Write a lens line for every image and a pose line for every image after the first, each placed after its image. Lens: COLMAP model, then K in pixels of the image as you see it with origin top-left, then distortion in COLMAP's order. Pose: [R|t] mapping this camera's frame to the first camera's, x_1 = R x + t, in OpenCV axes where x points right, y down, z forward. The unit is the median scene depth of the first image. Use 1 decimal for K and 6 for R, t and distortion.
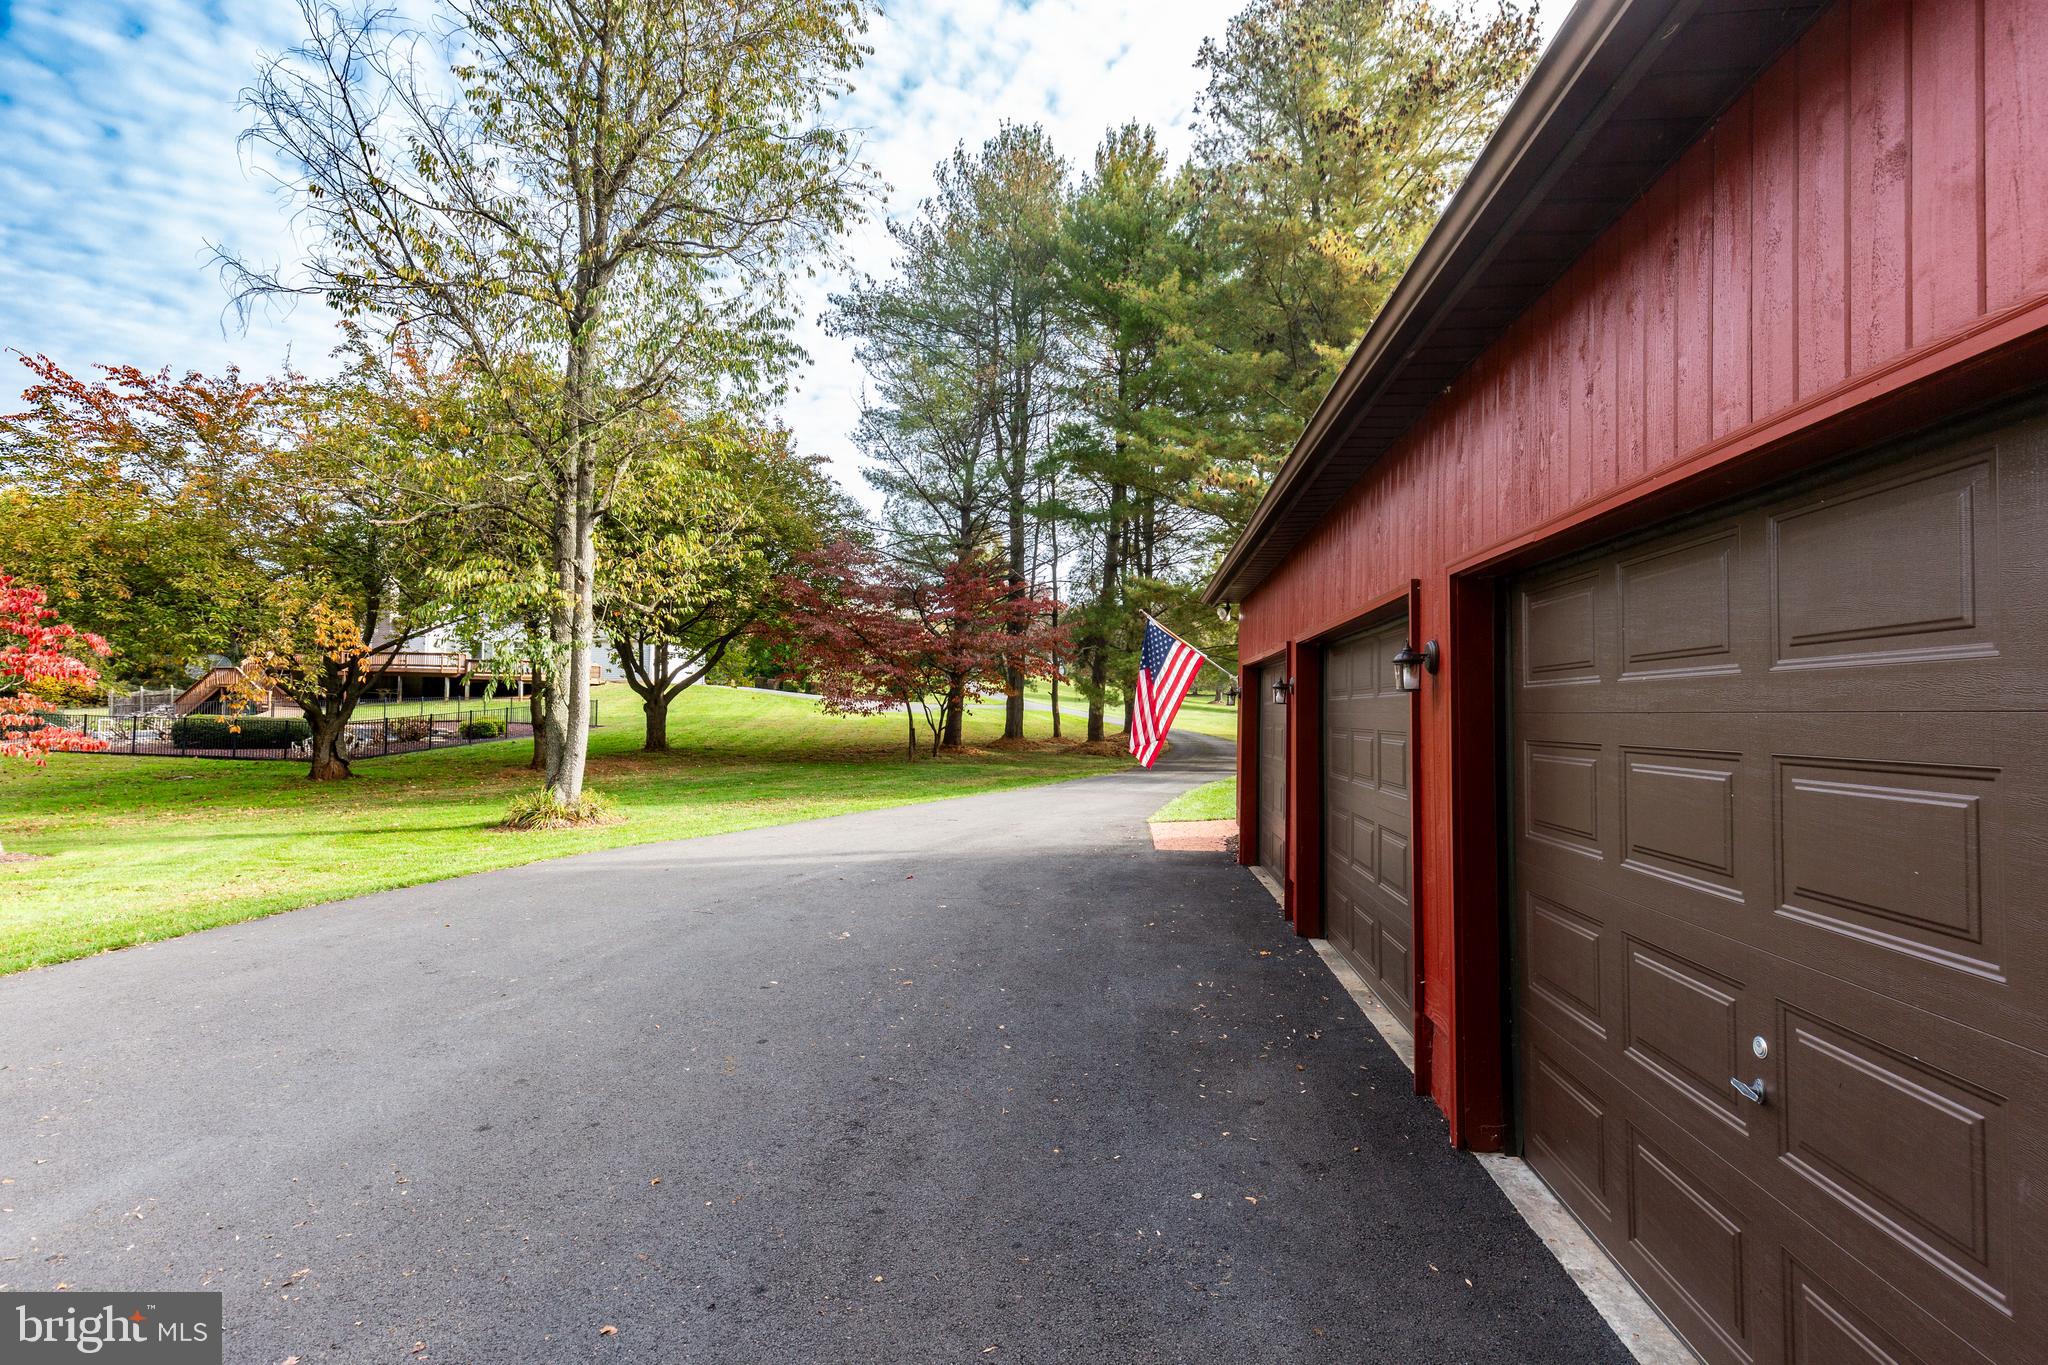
lens RADIAL K [[929.3, 0, 1021.9], [0, 929.3, 681.5], [0, 0, 1]] dist [0.014000, -0.001996]
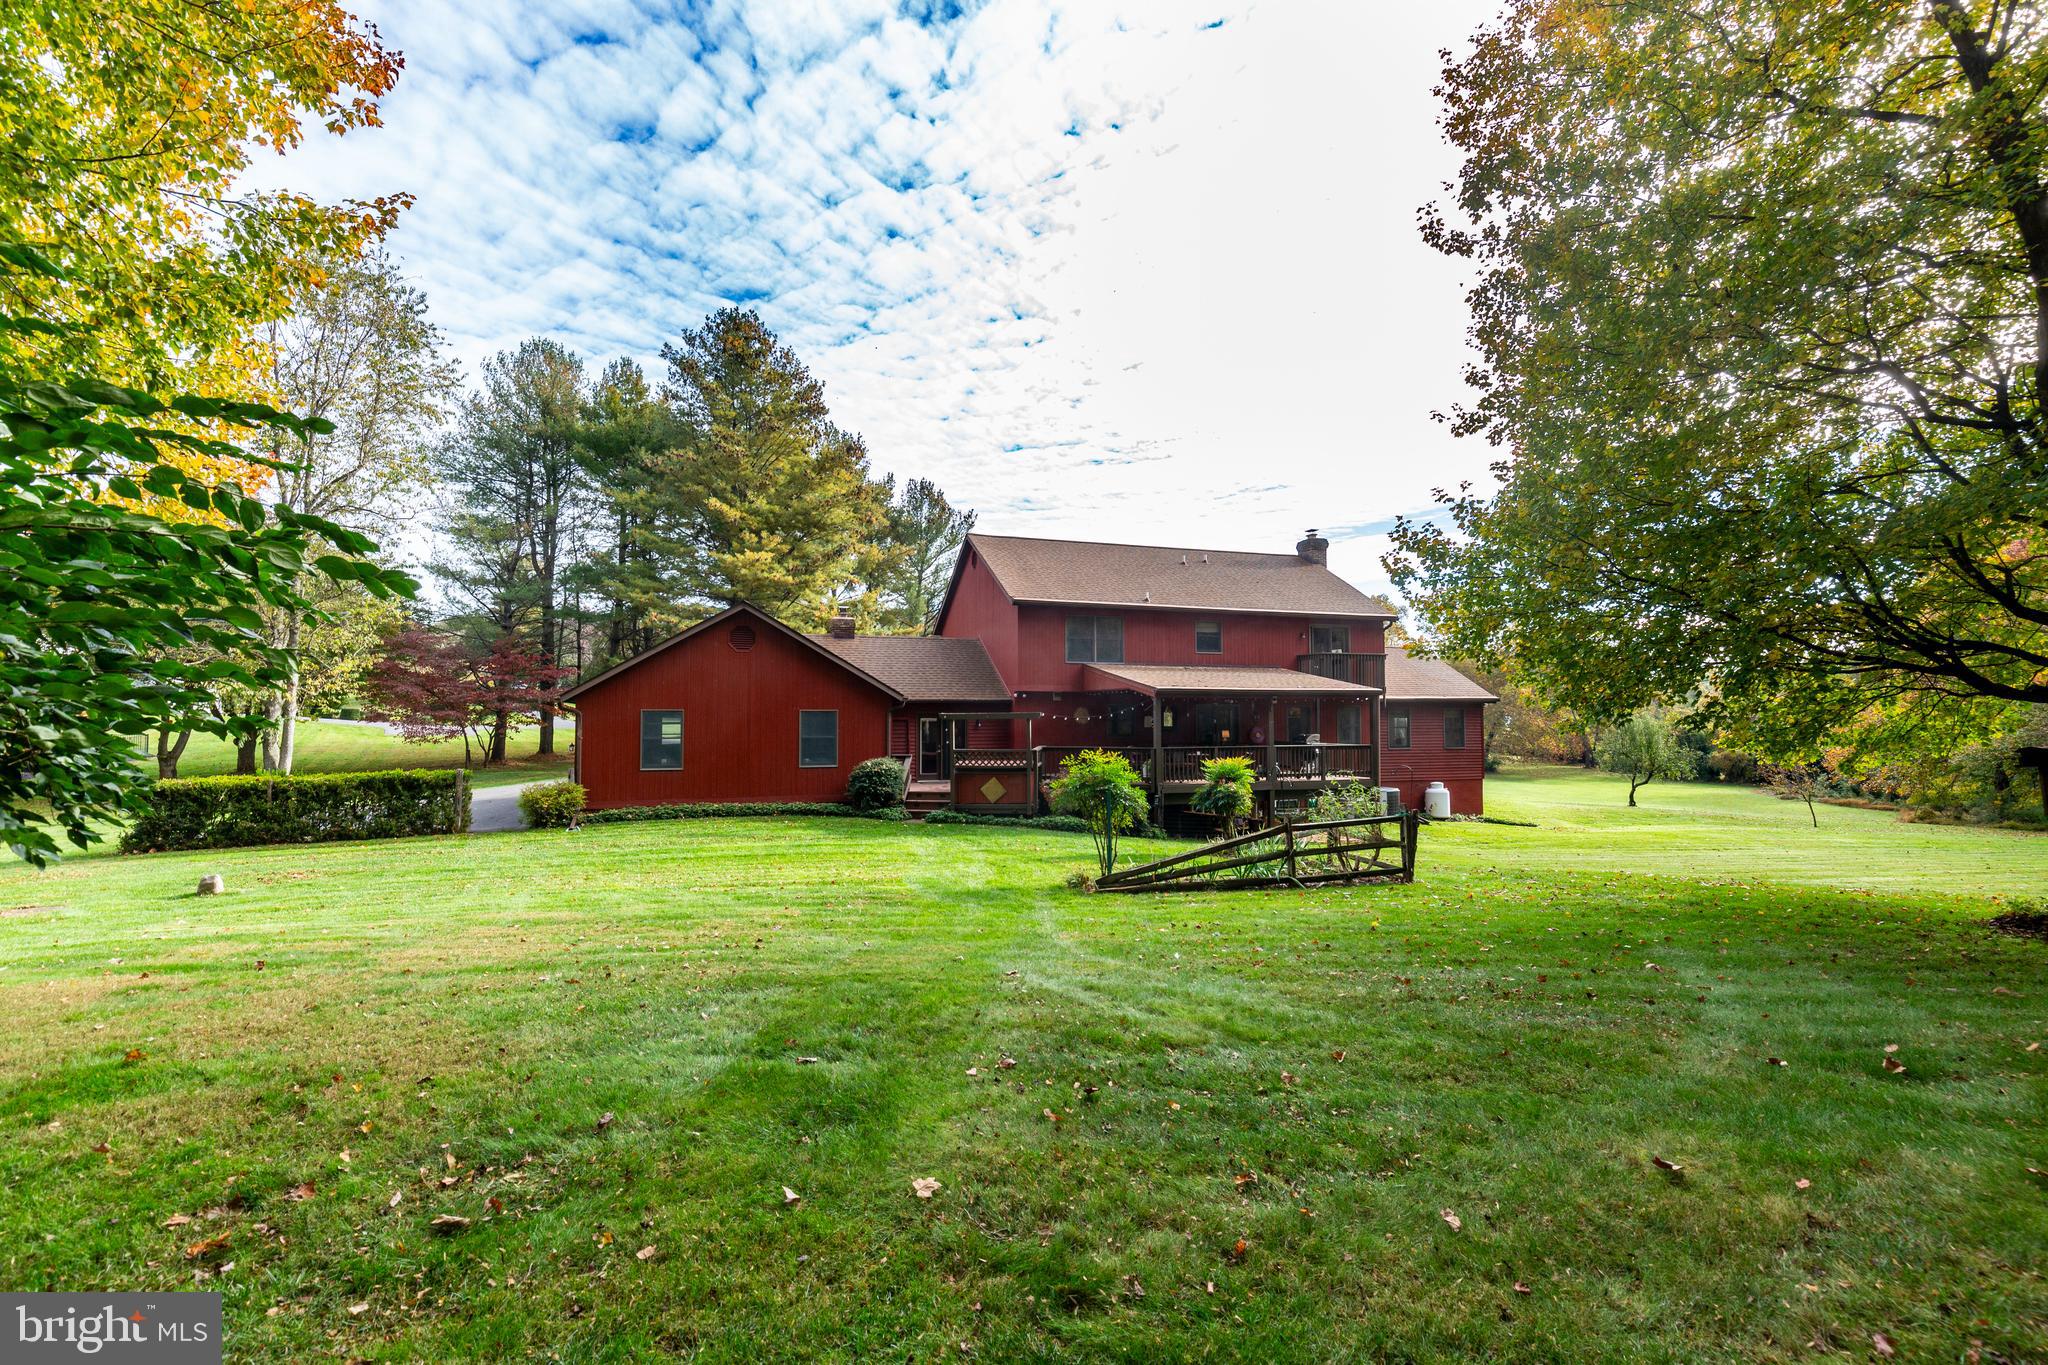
lens RADIAL K [[929.3, 0, 1019.8], [0, 929.3, 680.5], [0, 0, 1]] dist [0.014000, -0.001996]
pose [[0.902176, -0.004242, 0.431347, 0.034789], [0.006250, 0.999975, -0.003238, -0.048910], [-0.431323, 0.005617, 0.902180, -0.710303]]
